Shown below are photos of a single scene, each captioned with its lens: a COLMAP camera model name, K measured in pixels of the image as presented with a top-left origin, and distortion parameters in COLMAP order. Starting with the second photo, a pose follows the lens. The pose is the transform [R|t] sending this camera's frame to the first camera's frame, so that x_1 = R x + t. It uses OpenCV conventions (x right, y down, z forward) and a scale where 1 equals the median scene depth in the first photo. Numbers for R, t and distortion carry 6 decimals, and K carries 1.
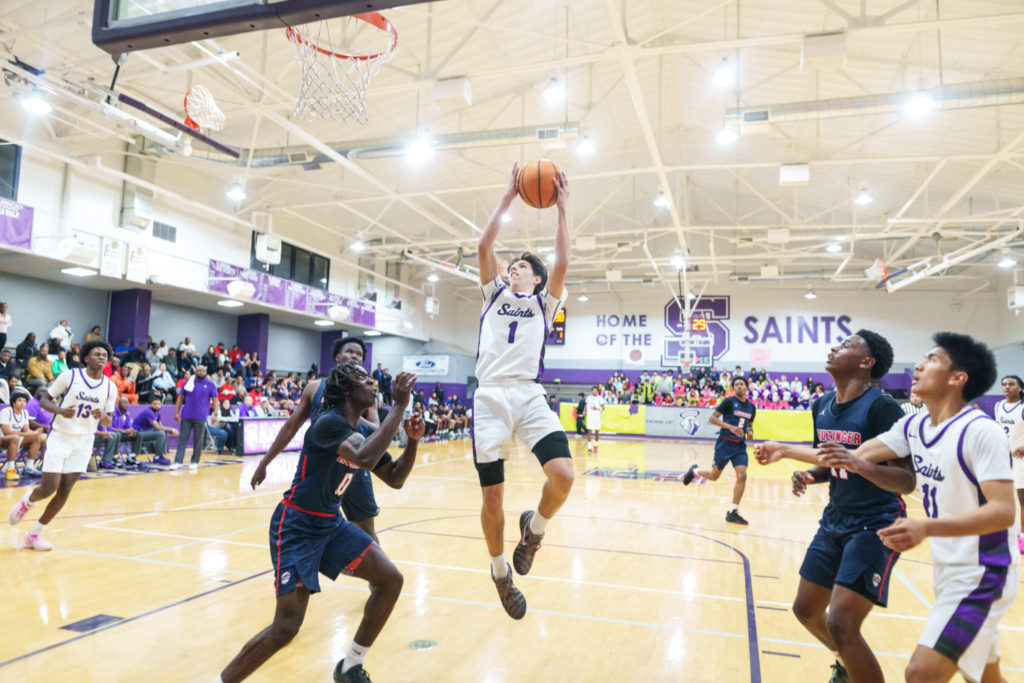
lens RADIAL K [[684.1, 0, 483.6], [0, 684.1, 339.7], [0, 0, 1]] dist [0.000457, -0.001035]
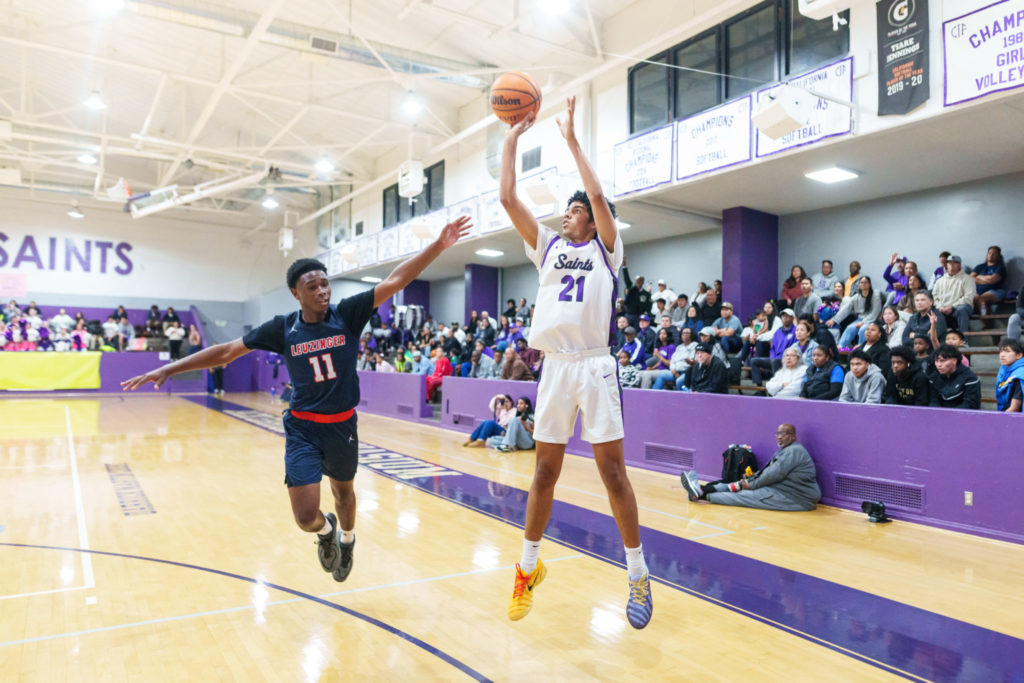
lens RADIAL K [[768.8, 0, 539.9], [0, 768.8, 336.5], [0, 0, 1]] dist [-0.000874, -0.009452]
pose [[0.640397, 0.000314, 0.768044, 0.146145], [-0.065196, 0.996413, 0.053953, -0.004038], [-0.765272, -0.084625, 0.638120, -0.042255]]
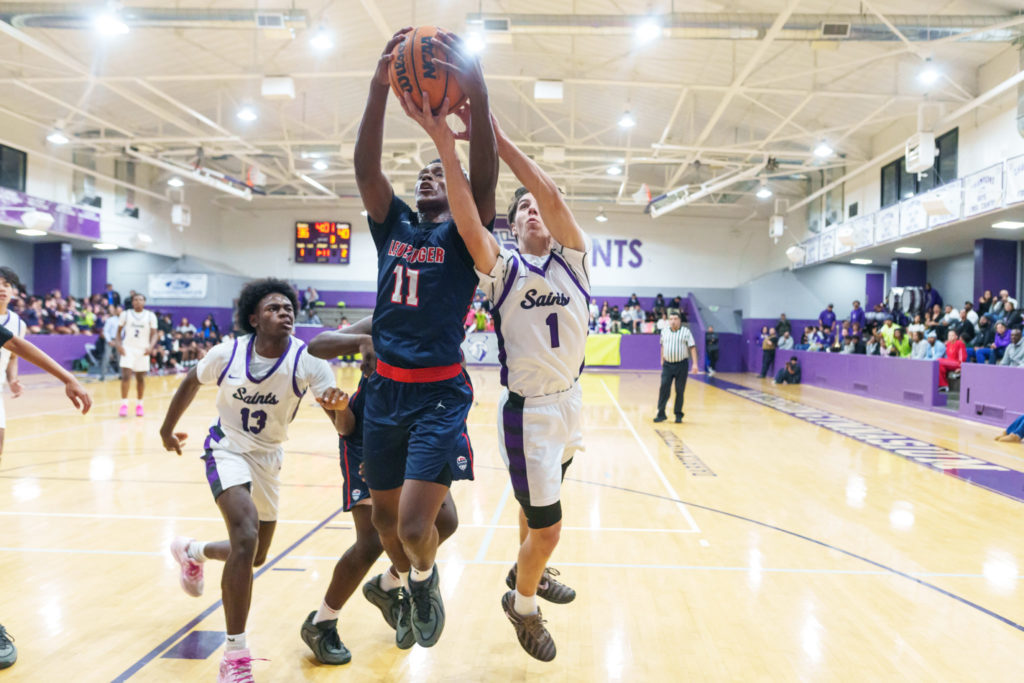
lens RADIAL K [[752.6, 0, 538.6], [0, 752.6, 337.6], [0, 0, 1]] dist [-0.014052, 0.014380]
pose [[0.959835, -0.010699, 0.280362, 0.101255], [-0.018934, 0.994524, 0.102777, -0.003534], [-0.279926, -0.103957, 0.954376, -0.030663]]
